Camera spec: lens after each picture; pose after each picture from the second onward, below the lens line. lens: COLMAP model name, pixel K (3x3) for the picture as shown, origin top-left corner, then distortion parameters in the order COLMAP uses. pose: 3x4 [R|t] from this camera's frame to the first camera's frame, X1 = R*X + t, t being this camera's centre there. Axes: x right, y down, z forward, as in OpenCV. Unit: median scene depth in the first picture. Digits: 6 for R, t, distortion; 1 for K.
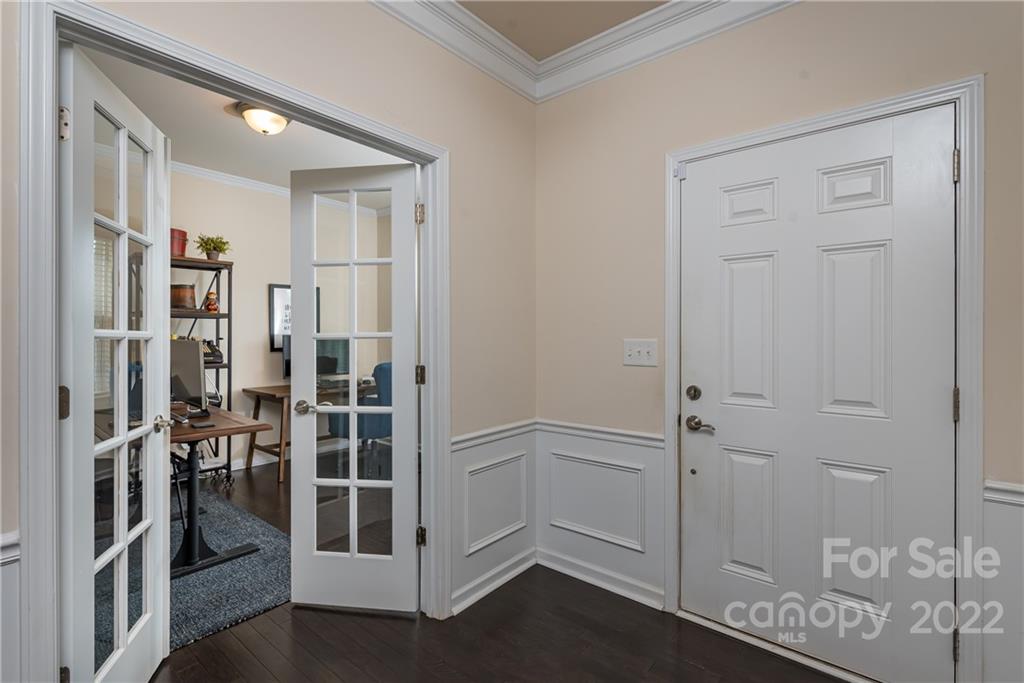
lens RADIAL K [[472.1, 0, 503.9], [0, 472.1, 339.2], [0, 0, 1]] dist [0.002728, 0.000139]
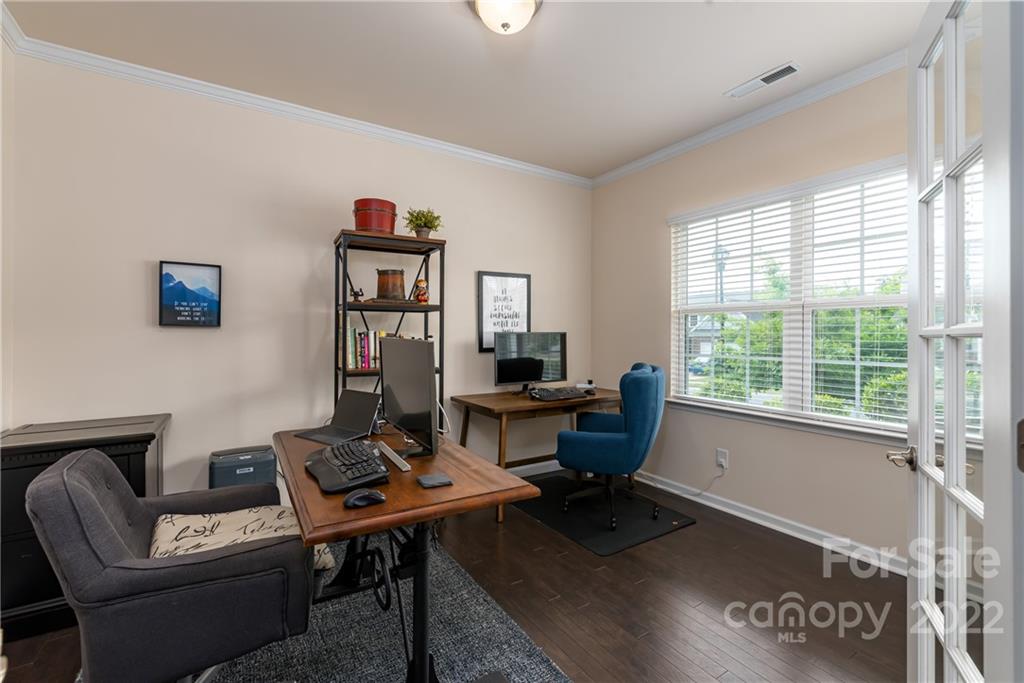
lens RADIAL K [[437.8, 0, 512.0], [0, 437.8, 341.5], [0, 0, 1]] dist [0.000256, 0.000114]
pose [[0.955760, 0.006972, -0.294064, -0.246479], [-0.005385, 0.999966, 0.006207, 0.002185], [0.294097, -0.004349, 0.955766, 0.324391]]
